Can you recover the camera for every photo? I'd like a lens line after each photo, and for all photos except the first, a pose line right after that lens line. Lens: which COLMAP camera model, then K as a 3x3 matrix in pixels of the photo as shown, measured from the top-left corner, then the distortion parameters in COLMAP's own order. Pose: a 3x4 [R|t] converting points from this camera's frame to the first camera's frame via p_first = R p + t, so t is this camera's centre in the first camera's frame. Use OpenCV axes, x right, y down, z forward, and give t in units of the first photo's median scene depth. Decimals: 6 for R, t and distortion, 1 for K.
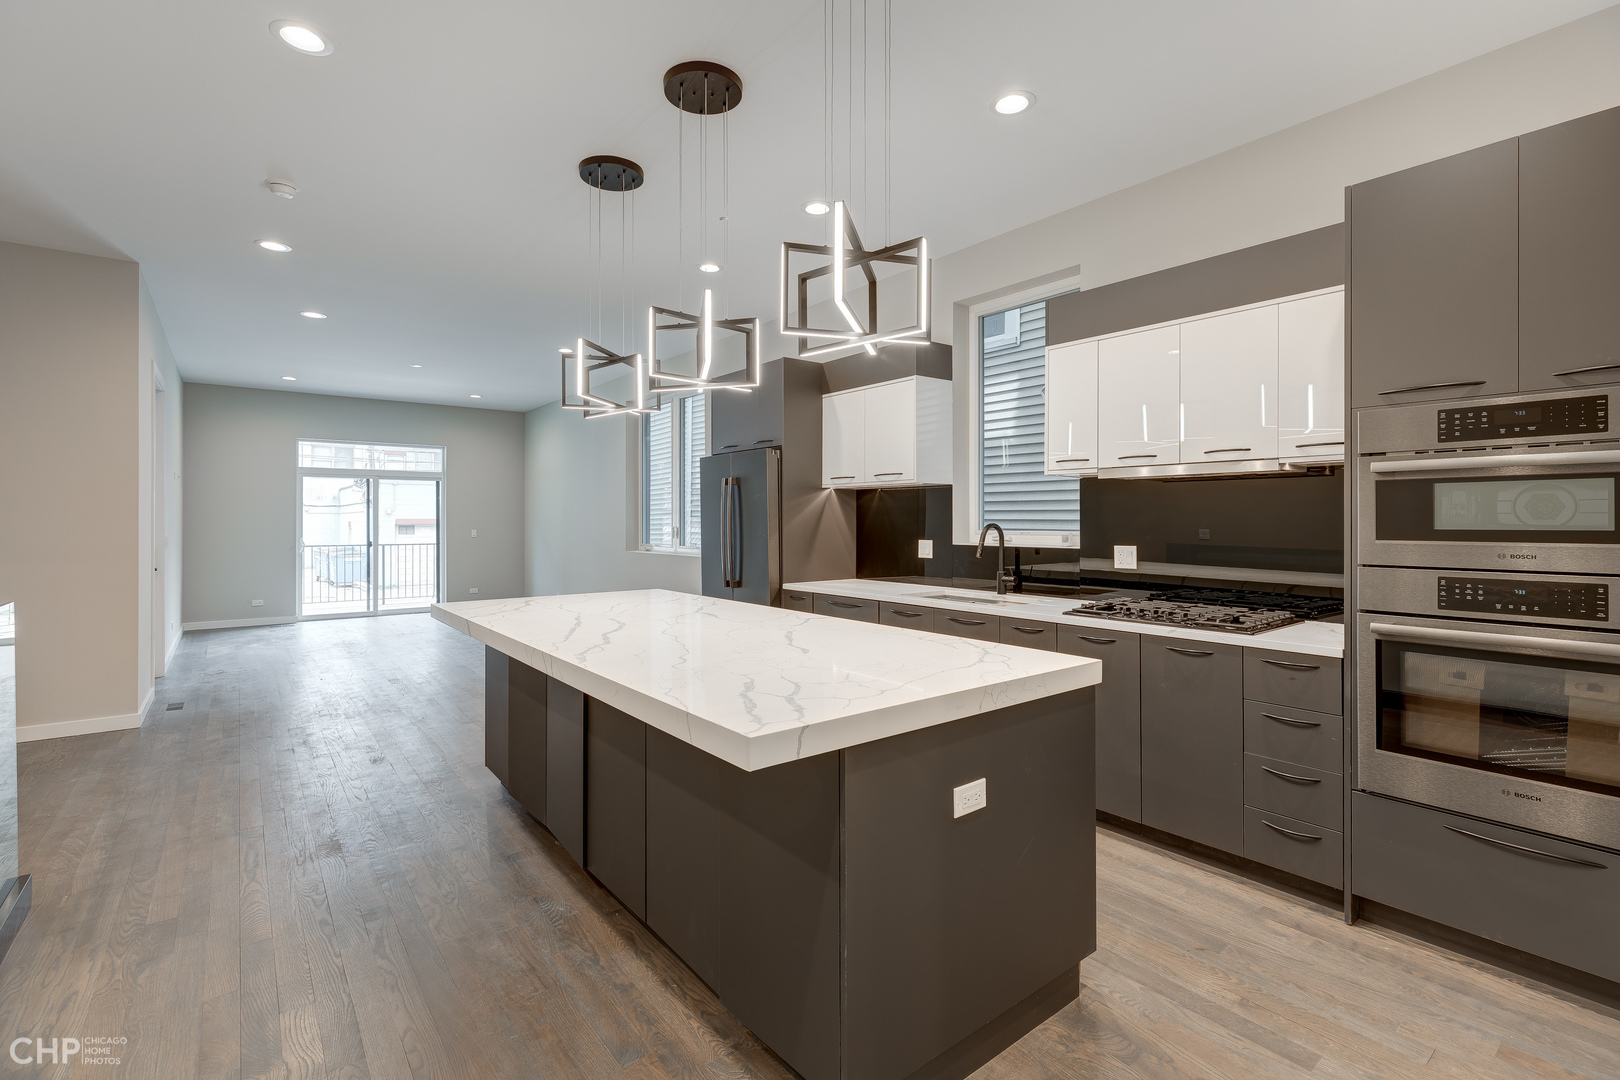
lens RADIAL K [[725.8, 0, 805.1], [0, 725.8, 520.3], [0, 0, 1]] dist [-0.005329, -0.000522]
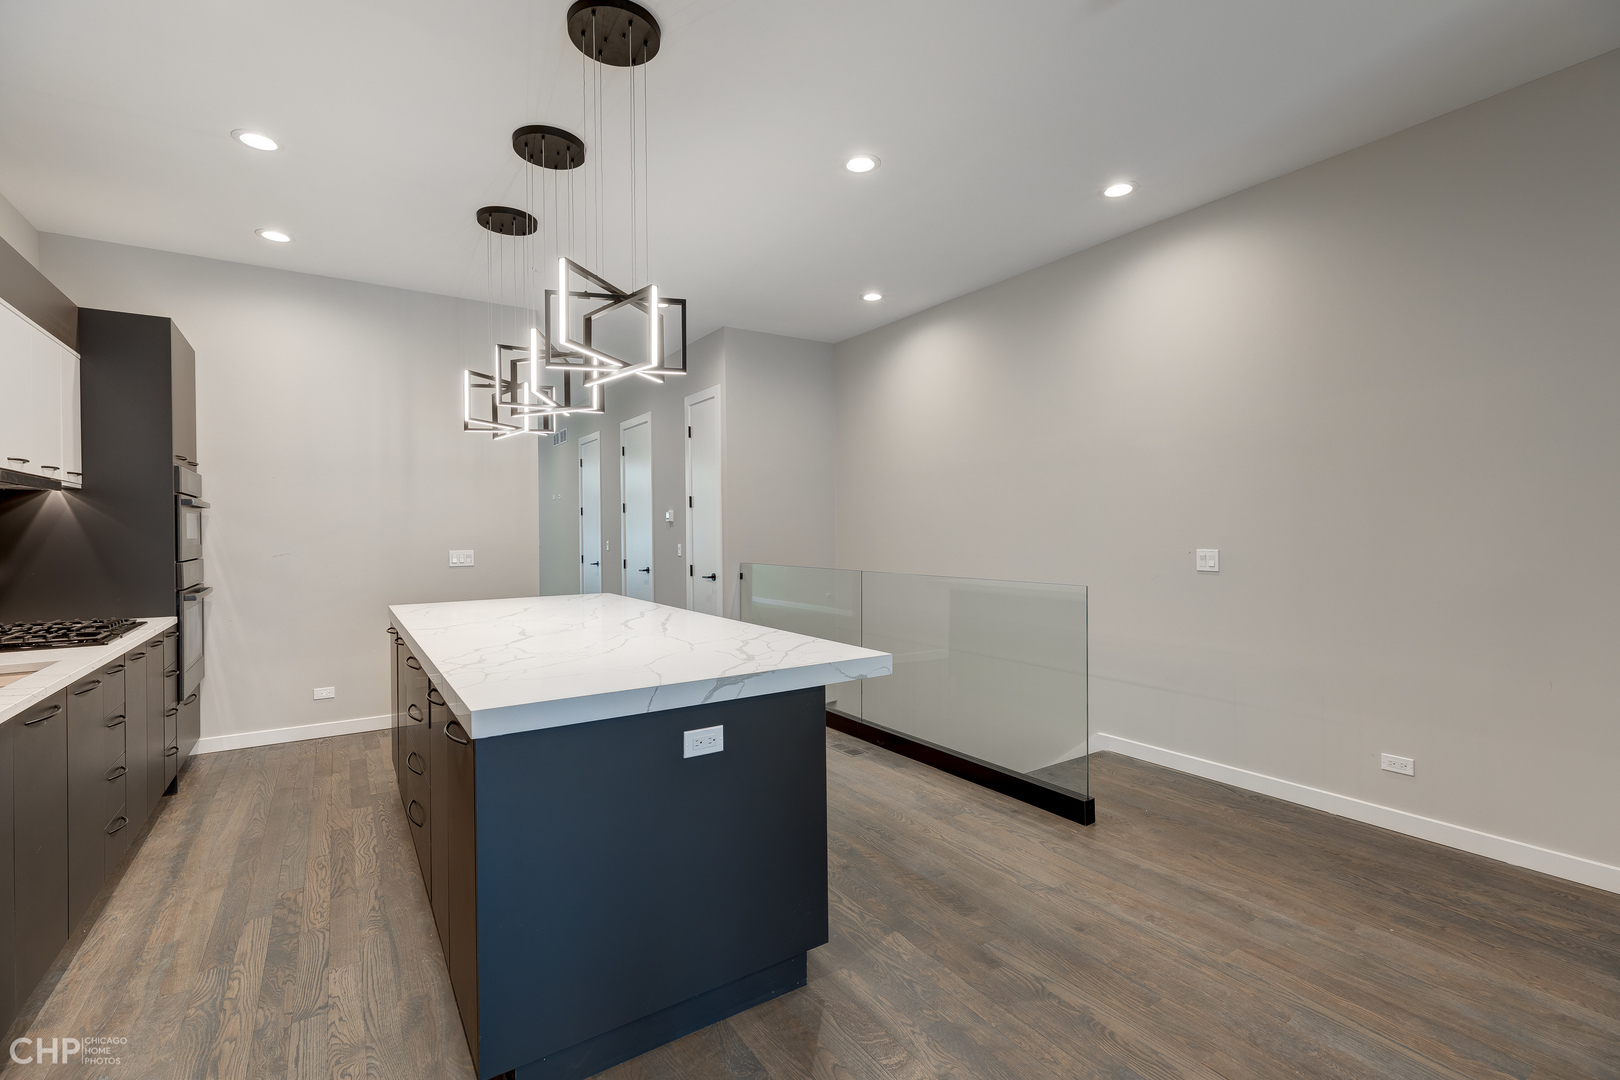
lens RADIAL K [[725.8, 0, 805.1], [0, 725.8, 520.3], [0, 0, 1]] dist [-0.005329, -0.000522]
pose [[-0.995629, 0.010268, 0.092833, -0.653499], [0.009253, 0.999893, -0.011363, 0.004631], [-0.092940, -0.010454, -0.995617, 2.151577]]
